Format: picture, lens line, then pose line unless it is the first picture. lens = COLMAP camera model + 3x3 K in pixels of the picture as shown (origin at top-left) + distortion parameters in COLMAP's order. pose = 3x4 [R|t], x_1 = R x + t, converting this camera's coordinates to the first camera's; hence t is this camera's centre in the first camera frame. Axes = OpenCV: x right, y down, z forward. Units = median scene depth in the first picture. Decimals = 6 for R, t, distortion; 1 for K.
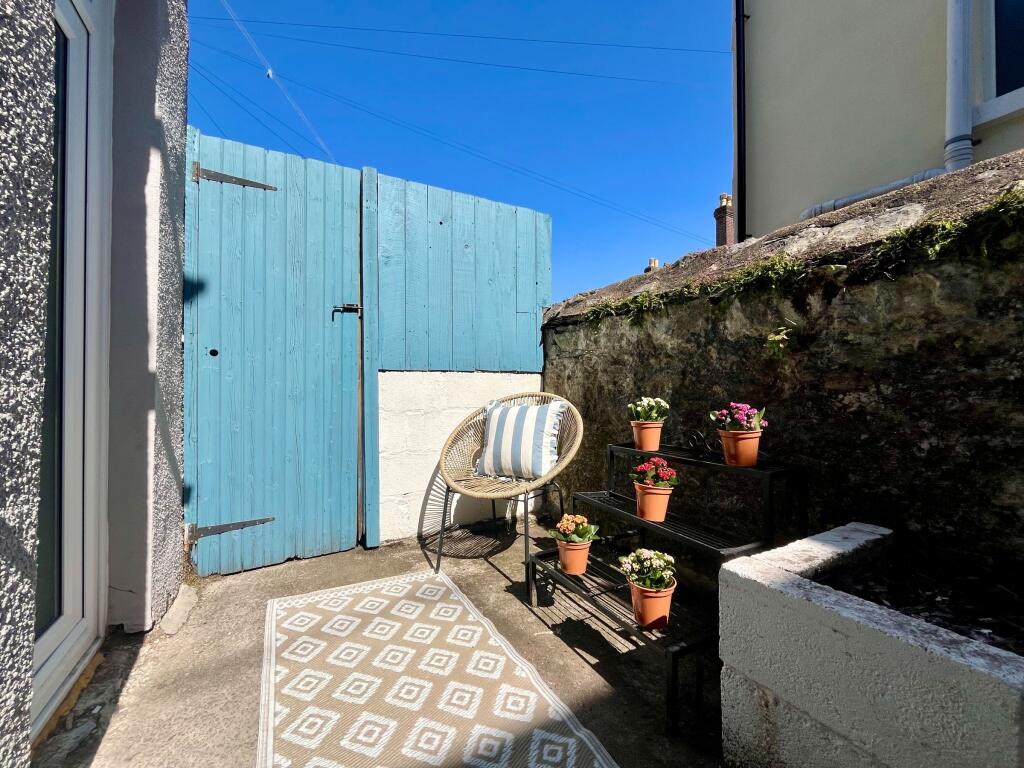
lens RADIAL K [[415.1, 0, 514.2], [0, 415.1, 383.1], [0, 0, 1]] dist [-0.007322, -0.000376]
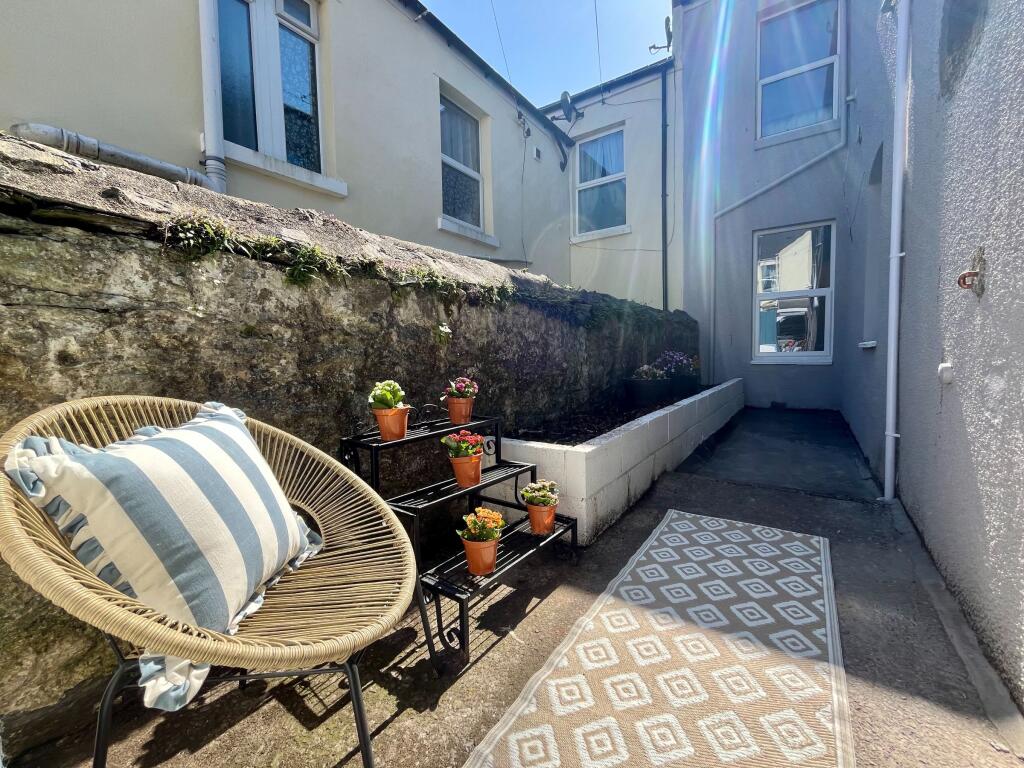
lens RADIAL K [[415.1, 0, 514.2], [0, 415.1, 383.1], [0, 0, 1]] dist [-0.007322, -0.000376]
pose [[-0.439007, -0.047824, 0.897210, -0.608452], [0.014666, 0.998068, 0.060376, -0.010424], [-0.898364, 0.039664, -0.437457, 1.166130]]
